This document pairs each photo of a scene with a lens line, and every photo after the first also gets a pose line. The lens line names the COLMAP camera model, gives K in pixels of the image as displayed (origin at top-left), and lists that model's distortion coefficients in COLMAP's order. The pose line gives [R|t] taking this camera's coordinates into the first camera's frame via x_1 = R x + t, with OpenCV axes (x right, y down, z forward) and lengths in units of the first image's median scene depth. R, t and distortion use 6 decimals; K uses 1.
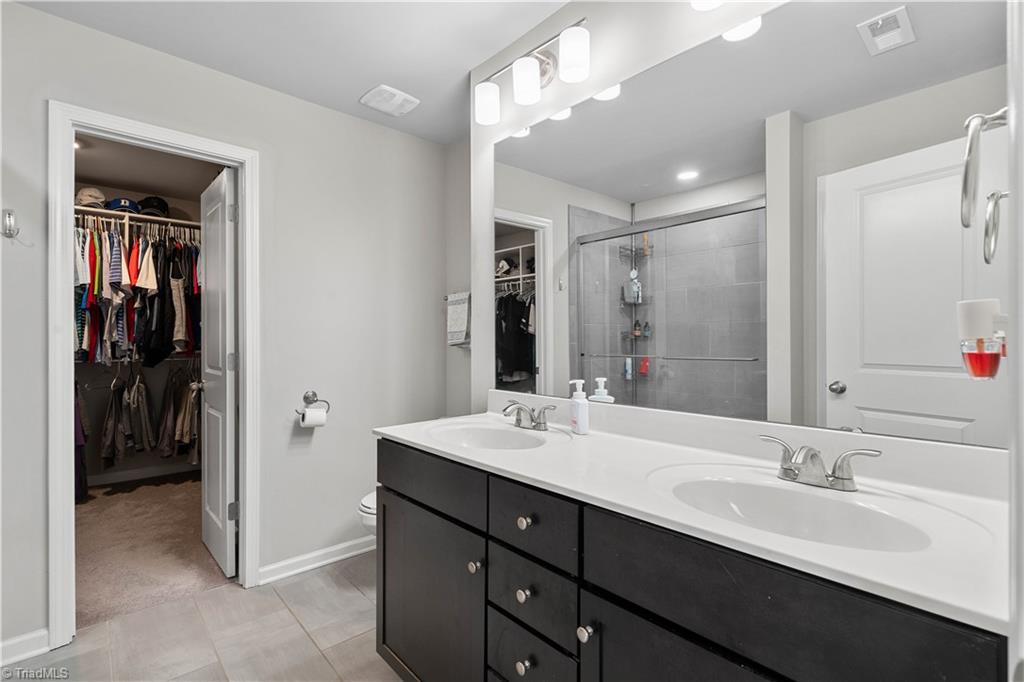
lens RADIAL K [[475.4, 0, 514.5], [0, 475.4, 348.4], [0, 0, 1]] dist [-0.003603, 0.001530]
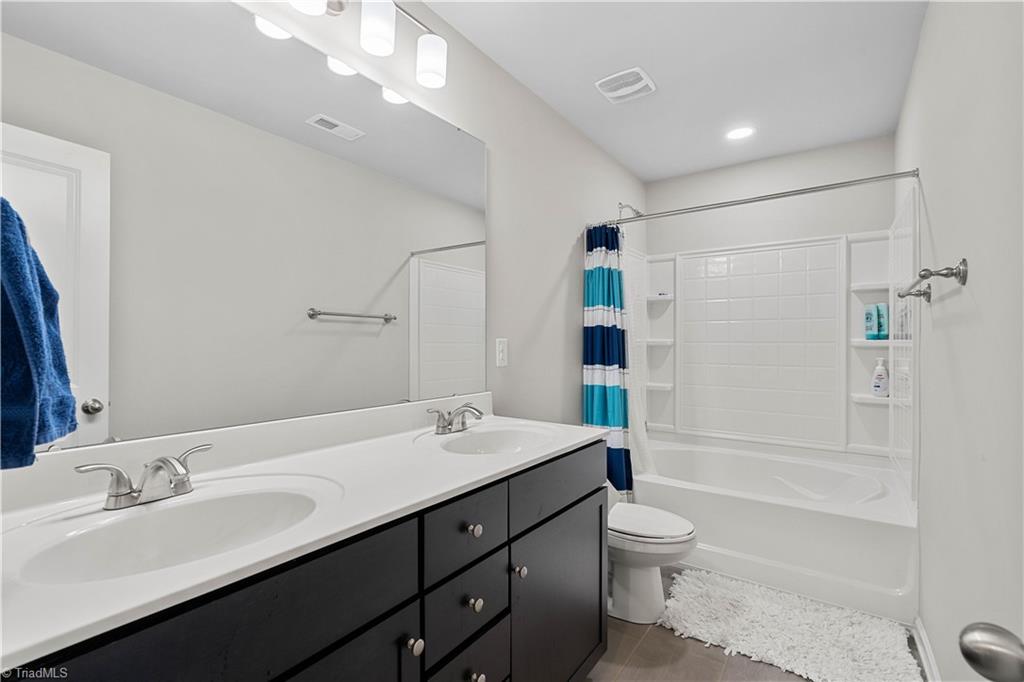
lens RADIAL K [[475.4, 0, 512.9], [0, 475.4, 335.9], [0, 0, 1]] dist [-0.003603, 0.001530]
pose [[-0.229322, 0.027053, 0.972975, -0.614117], [0.012001, 0.999616, -0.024965, -0.002303], [-0.973277, 0.005952, -0.229559, 0.743100]]
